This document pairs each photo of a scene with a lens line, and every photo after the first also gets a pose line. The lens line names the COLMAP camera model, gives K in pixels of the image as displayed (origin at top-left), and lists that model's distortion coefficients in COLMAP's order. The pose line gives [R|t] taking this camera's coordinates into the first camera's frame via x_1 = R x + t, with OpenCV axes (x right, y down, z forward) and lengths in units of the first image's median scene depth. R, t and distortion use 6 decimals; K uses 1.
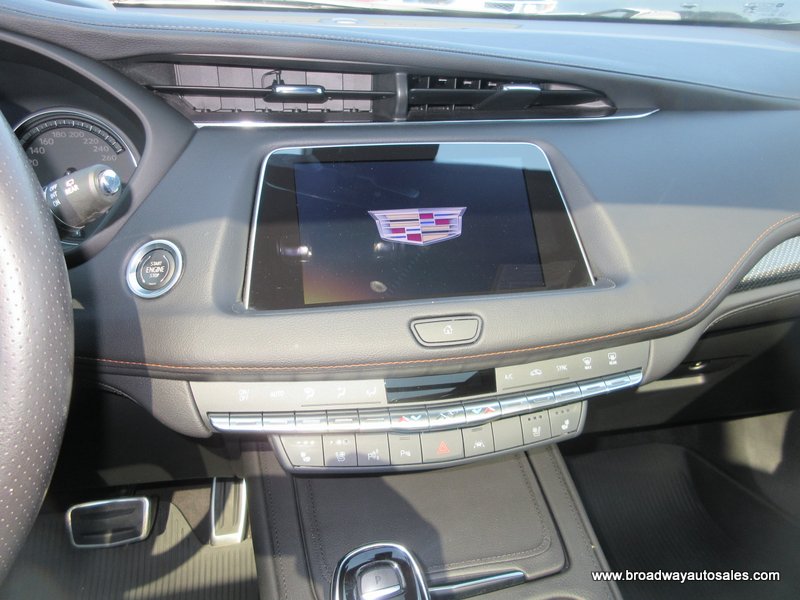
lens RADIAL K [[552.9, 0, 400.0], [0, 552.9, 300.0], [0, 0, 1]] dist [-0.002919, -0.000356]
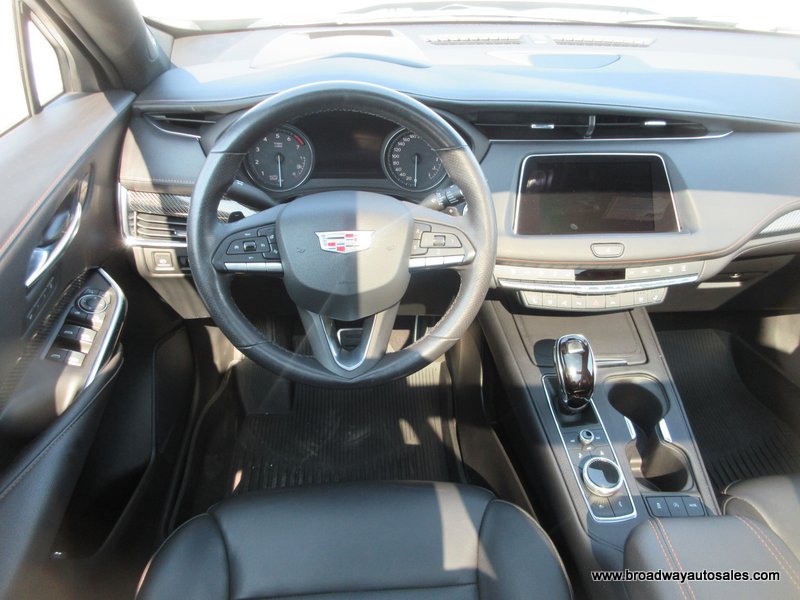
lens RADIAL K [[615.0, 0, 400.0], [0, 615.0, 300.0], [0, 0, 1]] dist [0.005972, 0.000160]
pose [[0.993524, 0.079573, -0.081108, -0.472468], [-0.062511, 0.978882, 0.194633, -0.158827], [0.094882, -0.188303, 0.977517, -1.373789]]
